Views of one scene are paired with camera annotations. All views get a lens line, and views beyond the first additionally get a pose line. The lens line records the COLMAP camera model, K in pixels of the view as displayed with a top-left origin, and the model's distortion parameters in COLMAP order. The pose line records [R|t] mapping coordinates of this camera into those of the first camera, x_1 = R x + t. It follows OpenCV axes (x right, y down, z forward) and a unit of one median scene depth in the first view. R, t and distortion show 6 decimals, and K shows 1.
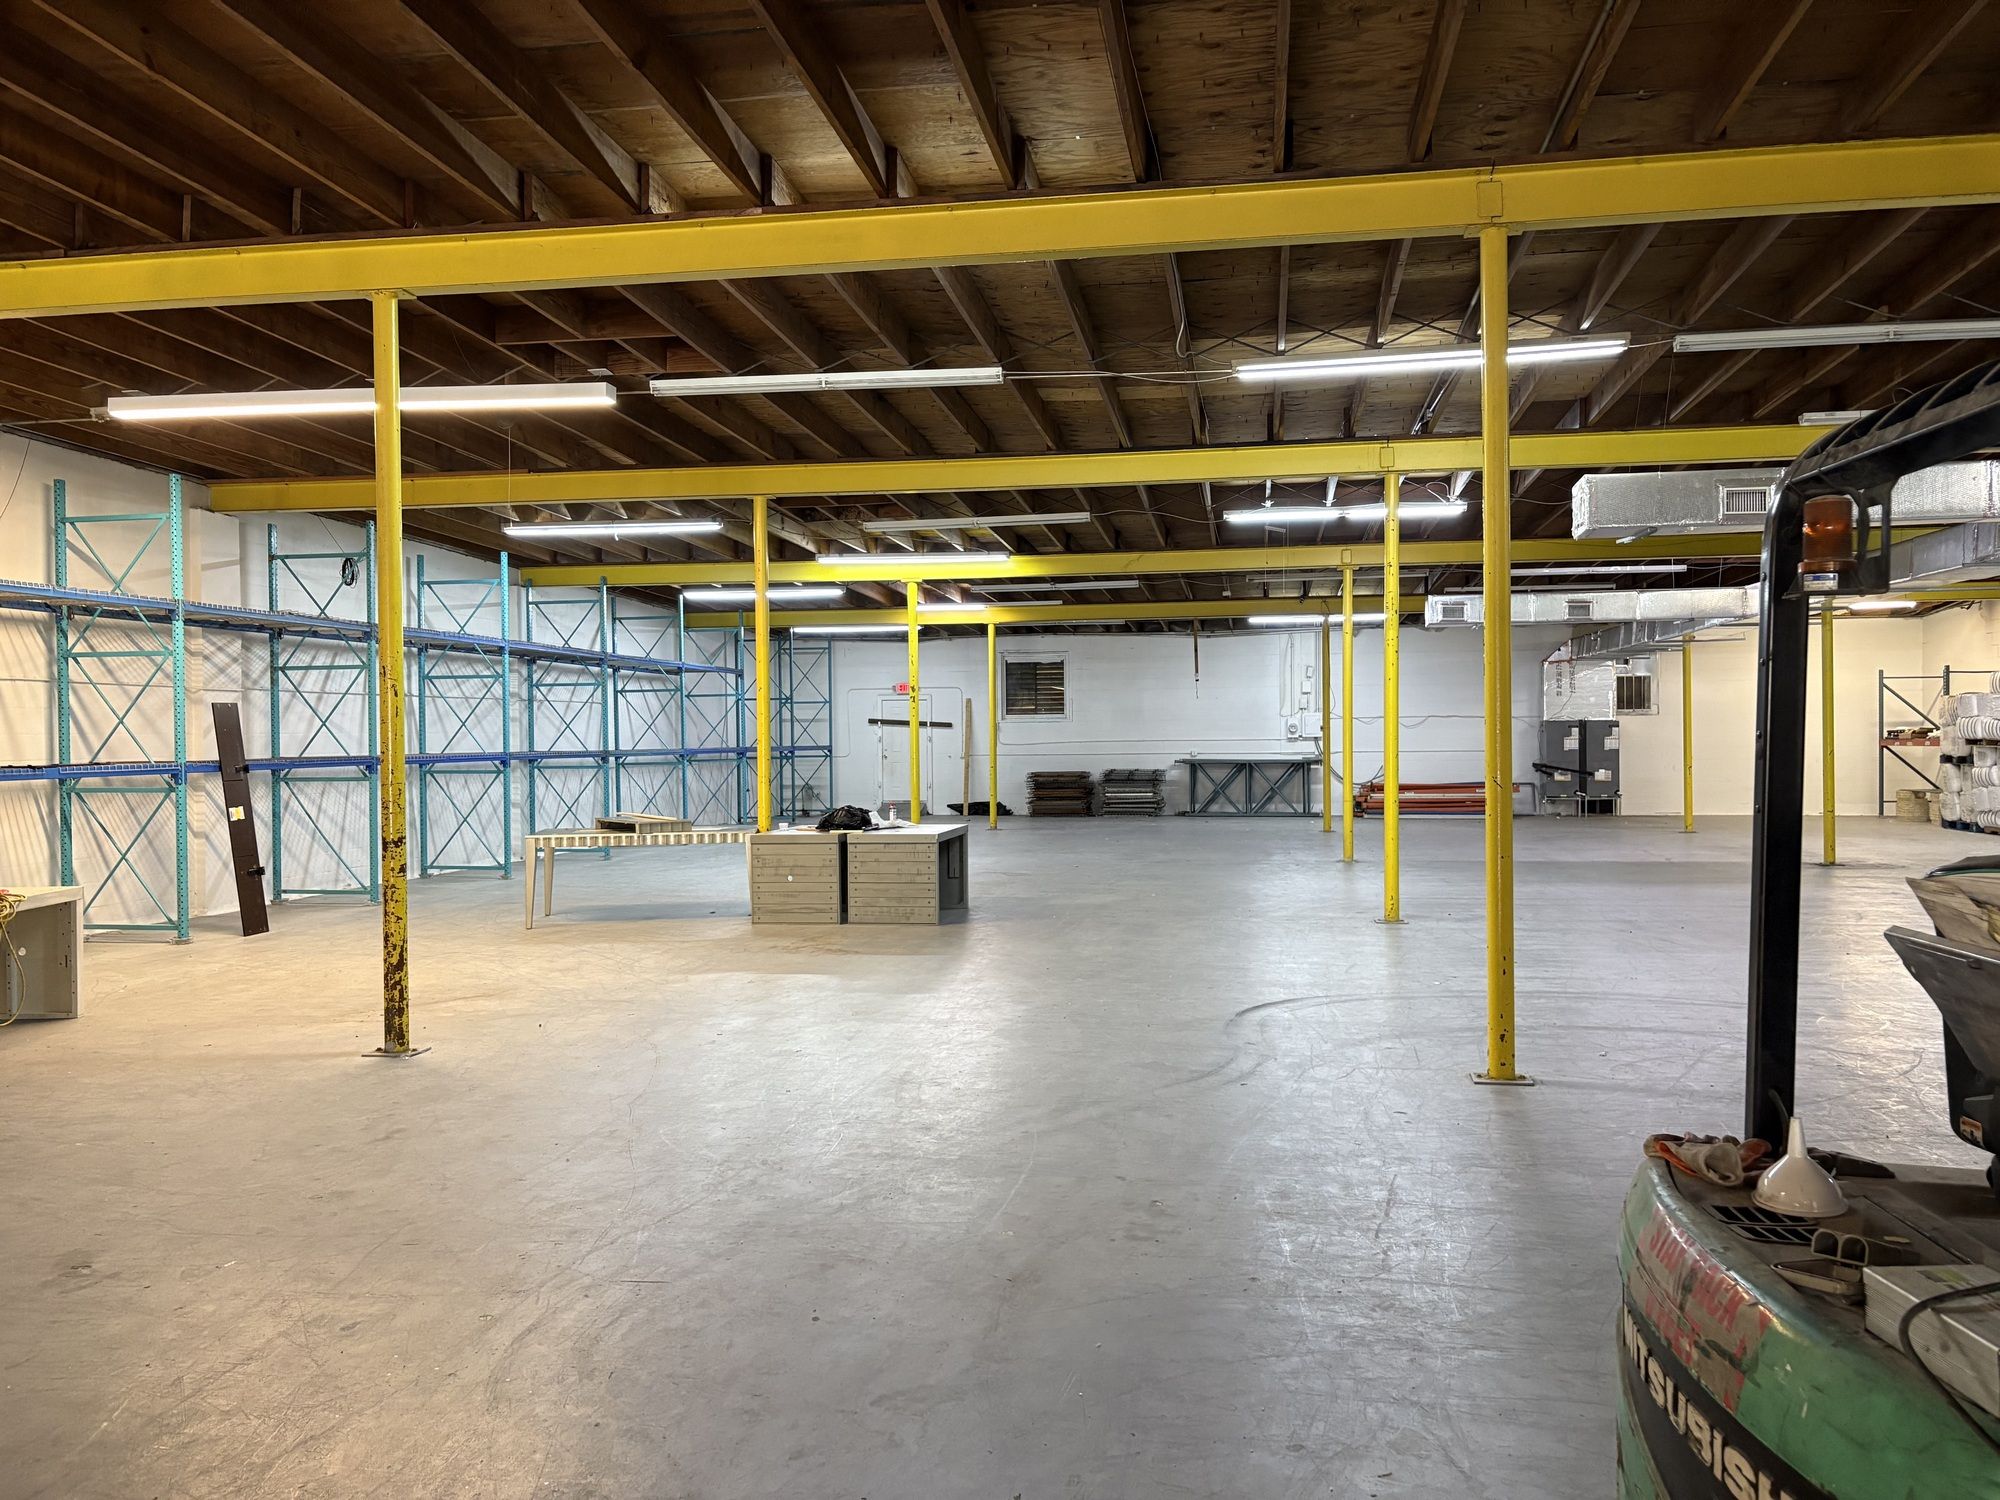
lens RADIAL K [[1526.8, 0, 1002.2], [0, 1526.8, 754.6], [0, 0, 1]] dist [0.012083, 0.000718]
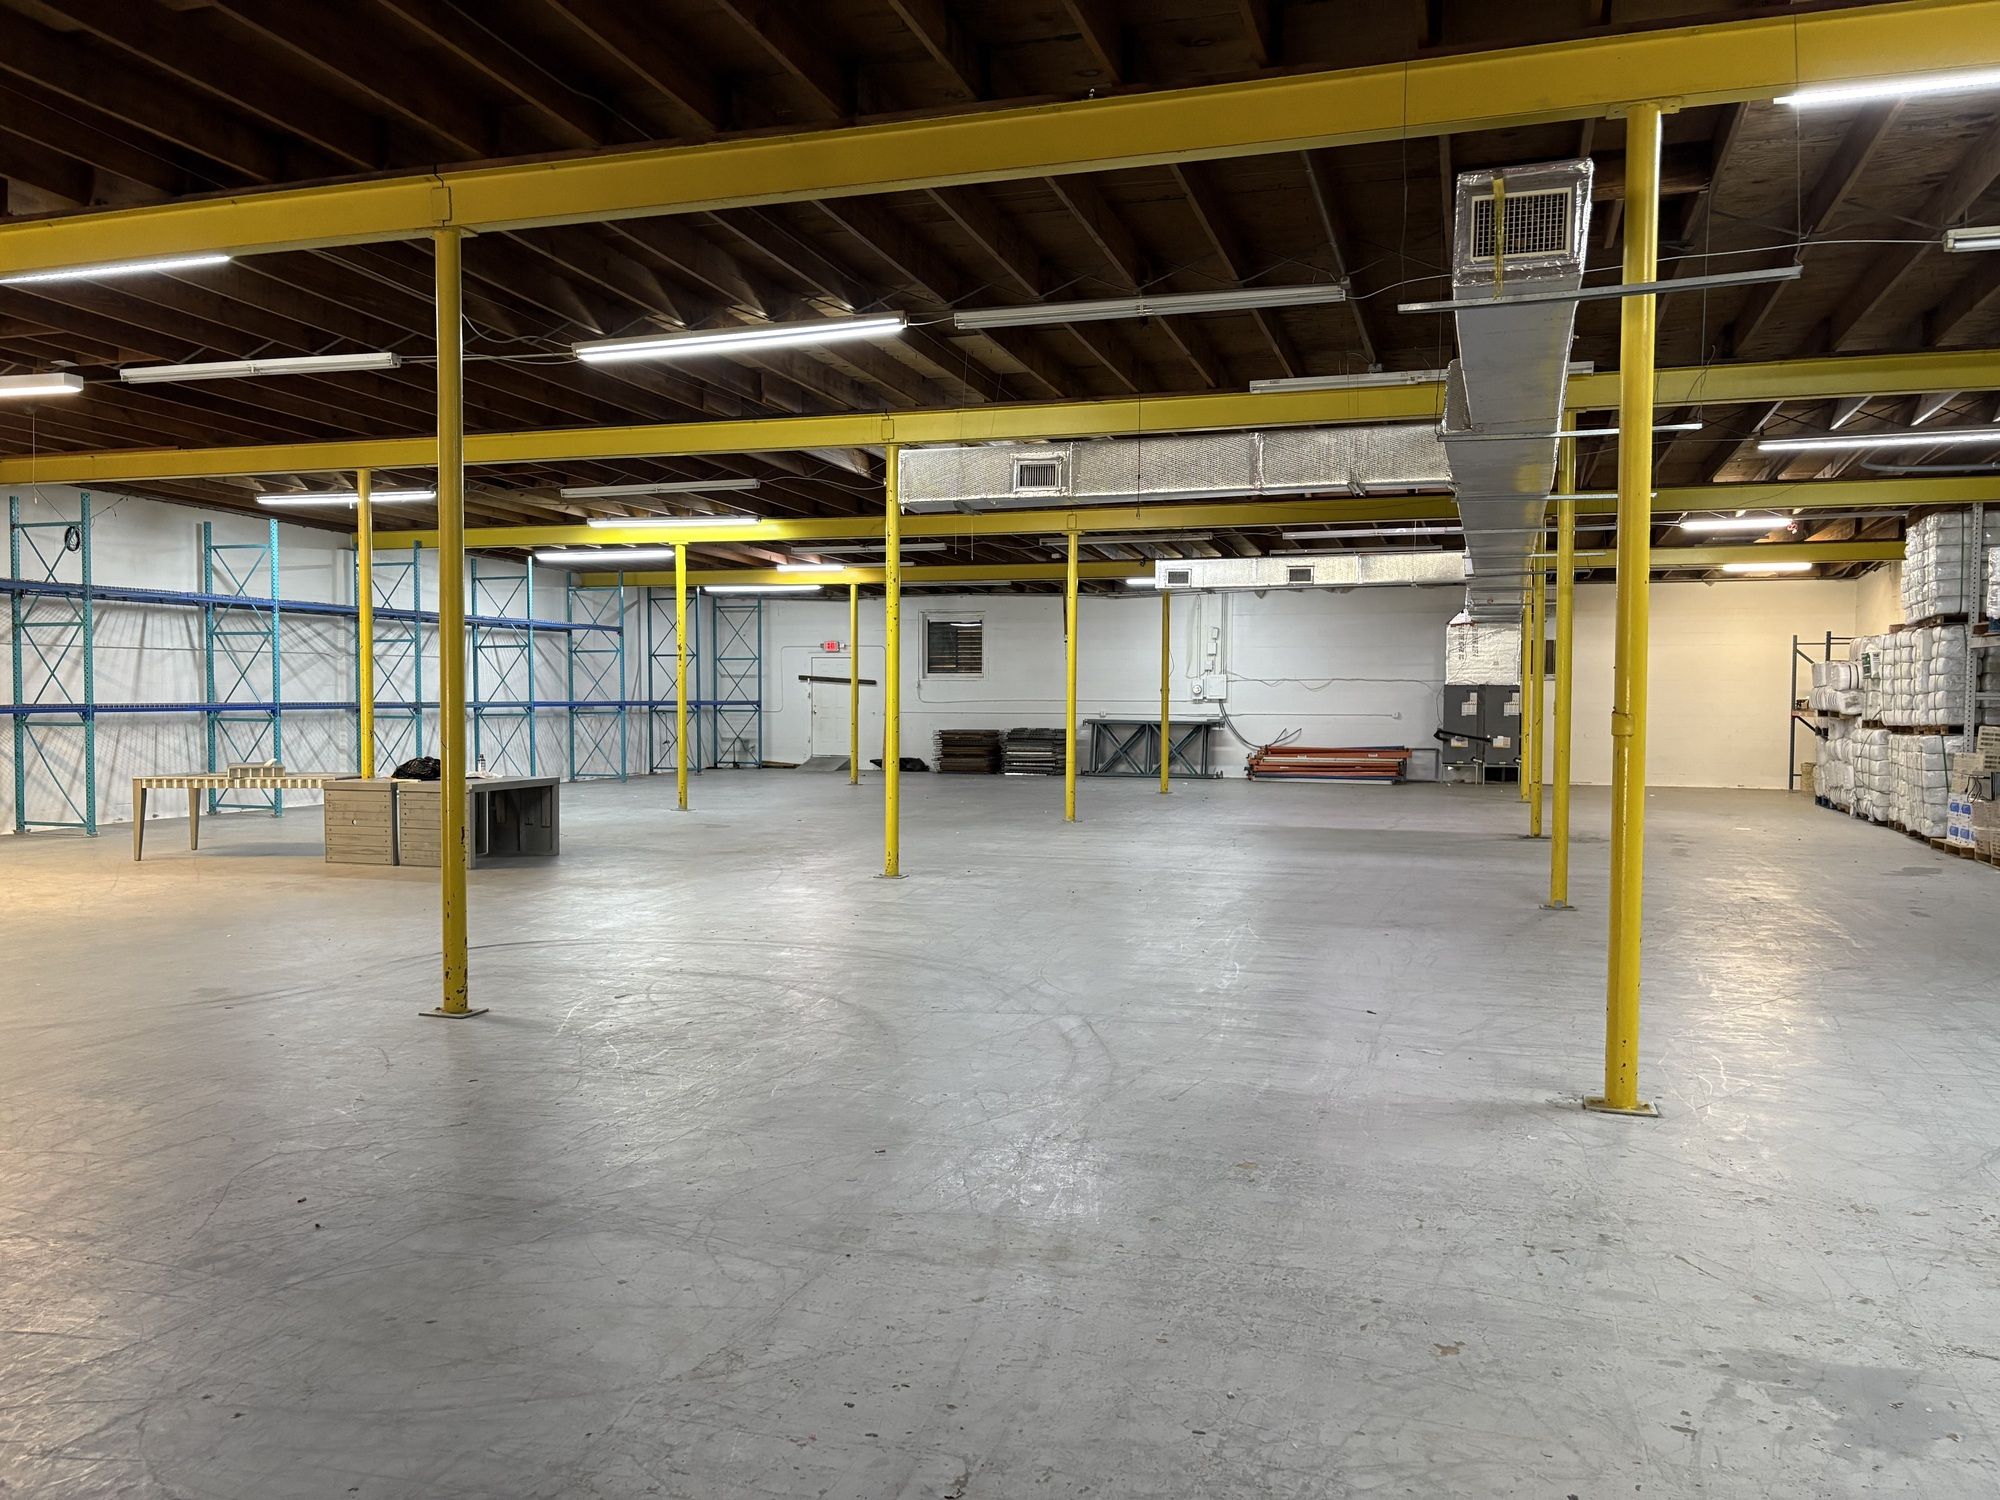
lens RADIAL K [[1520.8, 0, 1001.1], [0, 1520.8, 803.5], [0, 0, 1]] dist [0.109617, -0.185788]
pose [[0.989312, 0.023852, -0.143850, 0.219250], [-0.014935, 0.997918, 0.062750, -0.004030], [0.145047, -0.059931, 0.987608, -0.010977]]
